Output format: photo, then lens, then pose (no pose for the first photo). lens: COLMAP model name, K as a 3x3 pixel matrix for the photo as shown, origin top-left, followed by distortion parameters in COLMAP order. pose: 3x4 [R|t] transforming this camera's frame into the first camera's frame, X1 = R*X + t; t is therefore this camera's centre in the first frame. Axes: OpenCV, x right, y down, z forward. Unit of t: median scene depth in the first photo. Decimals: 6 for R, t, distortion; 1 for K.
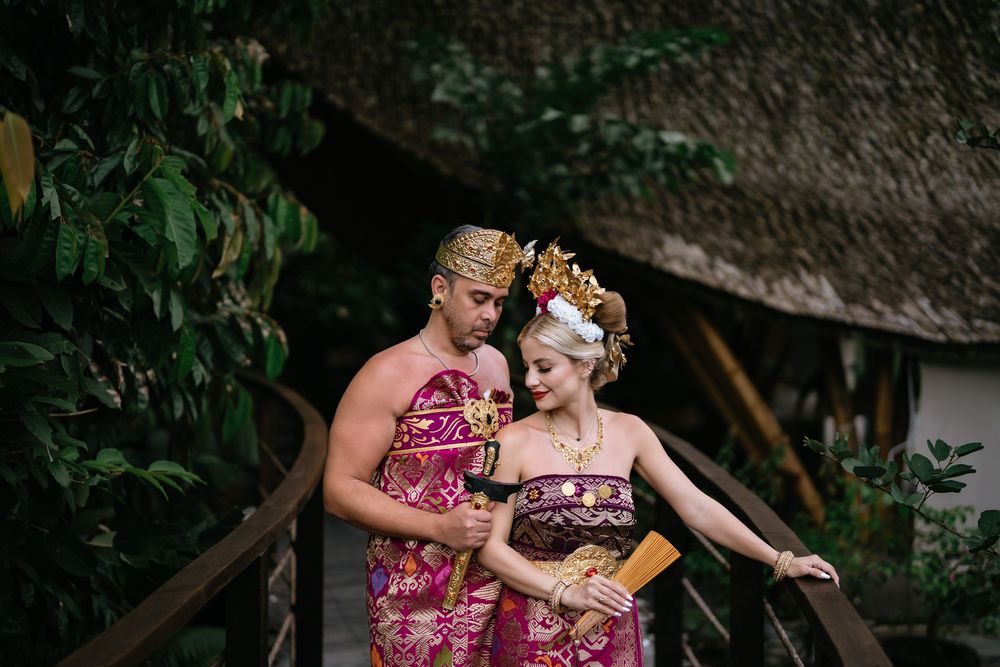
lens RADIAL K [[1365.1, 0, 493.9], [0, 1365.1, 322.8], [0, 0, 1]] dist [-0.159024, 0.929059]
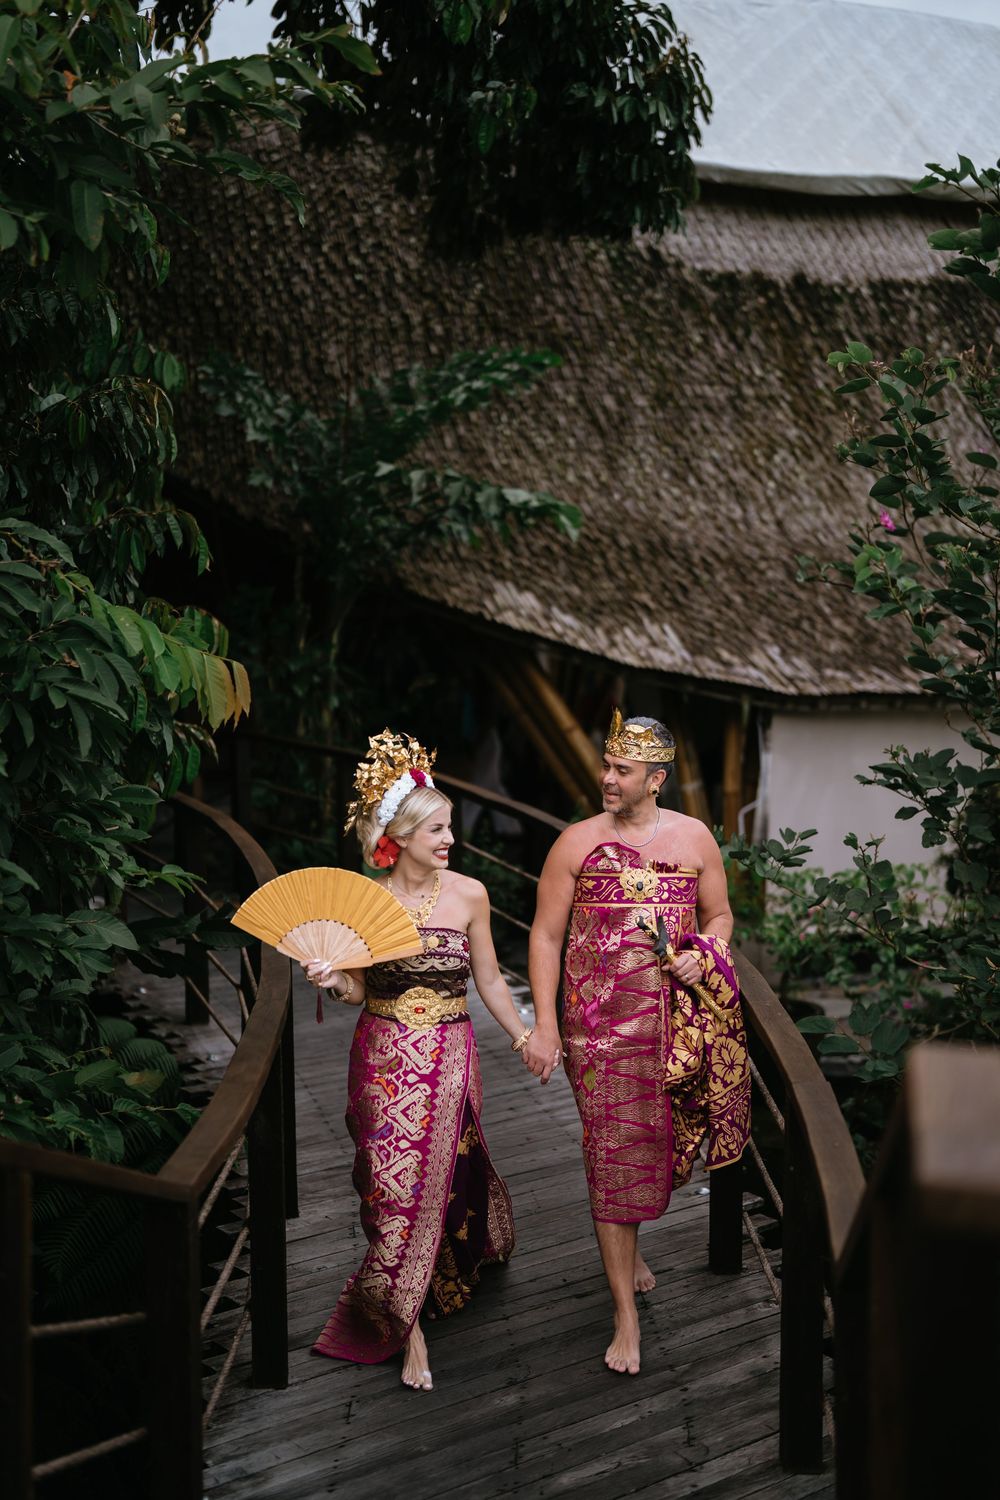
lens RADIAL K [[2047.7, 0, 482.2], [0, 2047.7, 739.0], [0, 0, 1]] dist [-0.159024, 0.929059]
pose [[0.985893, -0.031660, 0.164354, -0.098164], [0.020865, 0.997535, 0.067001, -0.046524], [-0.166071, -0.062626, 0.984123, -0.304959]]
